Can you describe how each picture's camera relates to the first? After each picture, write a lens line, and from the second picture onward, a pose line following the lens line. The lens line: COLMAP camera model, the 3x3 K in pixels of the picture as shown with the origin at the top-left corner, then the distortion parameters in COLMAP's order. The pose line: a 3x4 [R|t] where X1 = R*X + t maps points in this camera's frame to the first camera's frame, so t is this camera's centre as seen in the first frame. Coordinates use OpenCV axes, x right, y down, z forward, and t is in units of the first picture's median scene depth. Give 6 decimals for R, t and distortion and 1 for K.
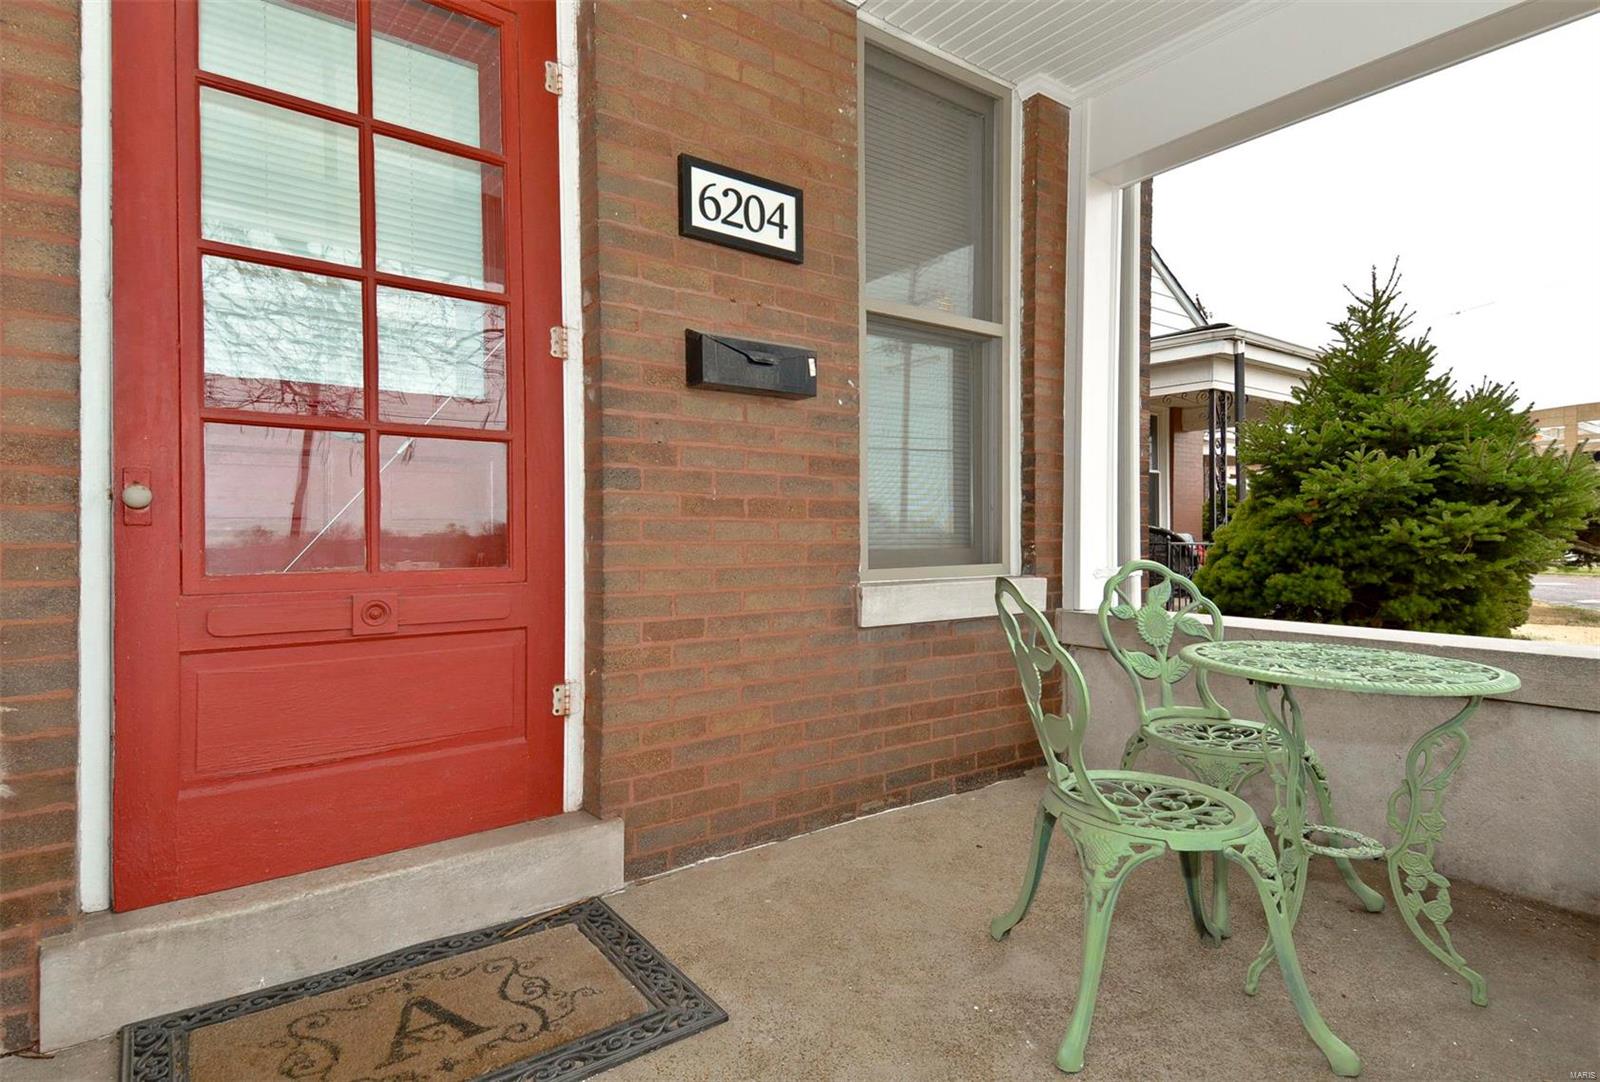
lens RADIAL K [[856.5, 0, 825.2], [0, 856.5, 538.1], [0, 0, 1]] dist [0.037512, -0.004042]
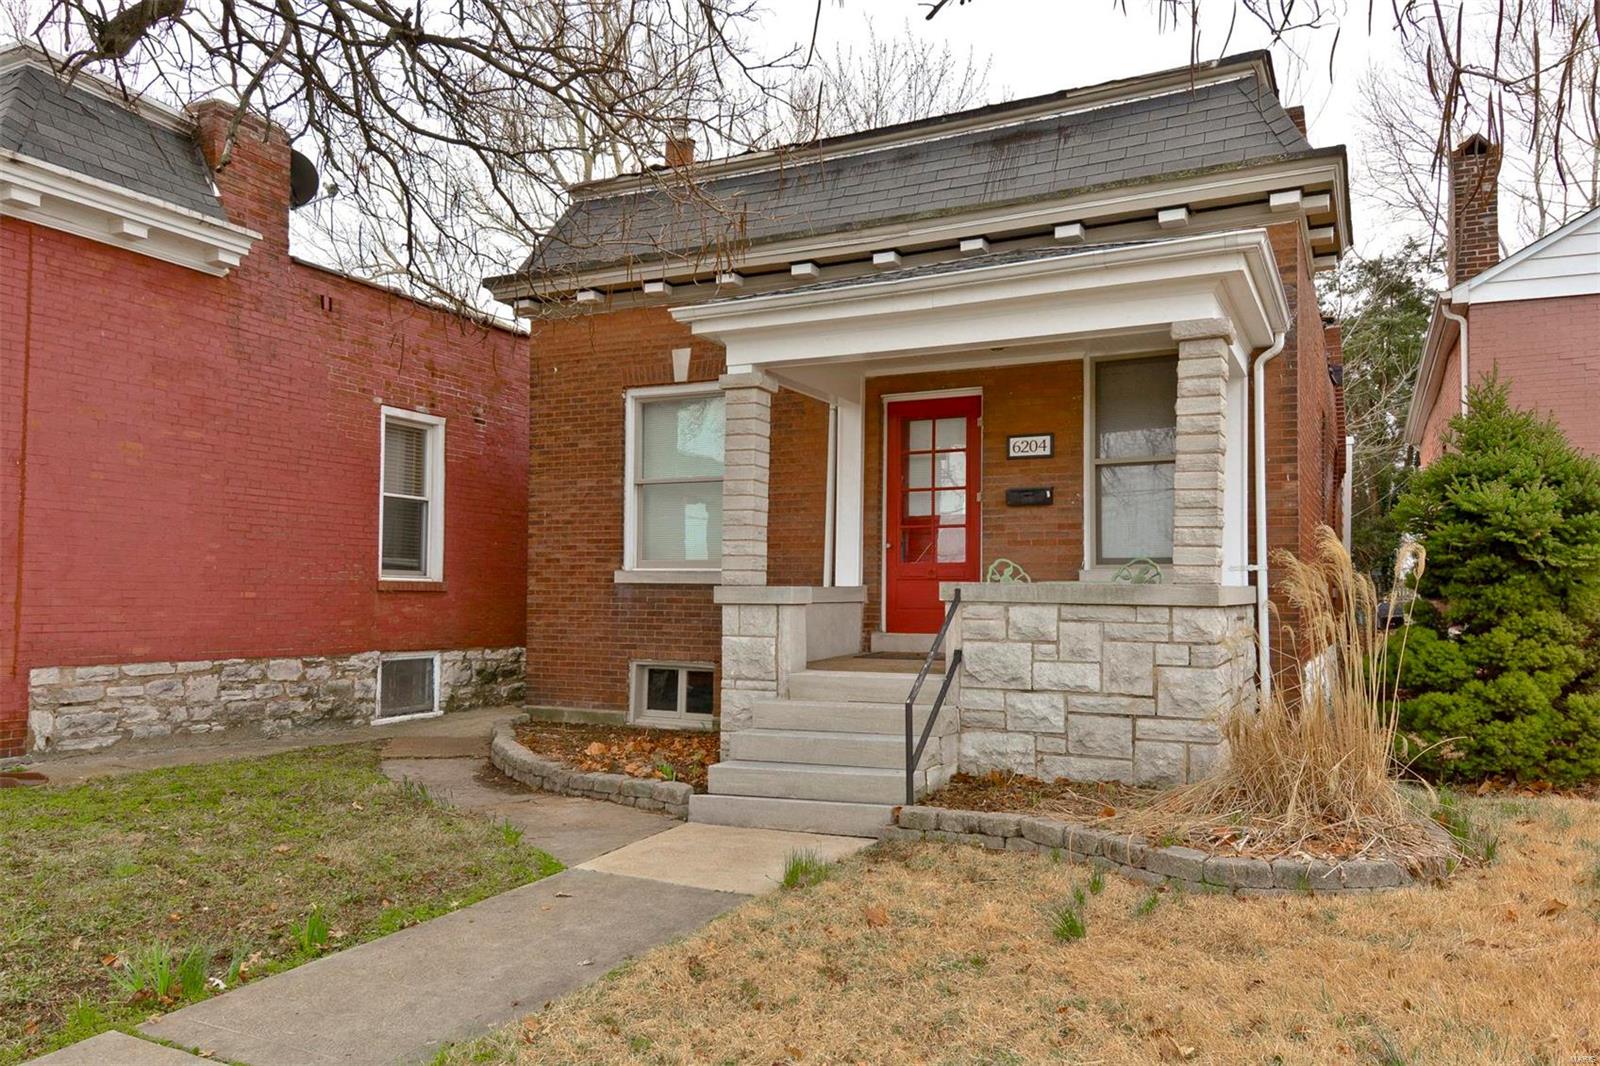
lens RADIAL K [[1064.5, 0, 802.2], [0, 1064.5, 541.6], [0, 0, 1]] dist [0.046302, -0.000575]
pose [[0.450099, -0.038278, -0.892158, 2.809754], [-0.008007, 0.998868, -0.046896, 0.138462], [0.892943, 0.028252, 0.449283, -1.366701]]
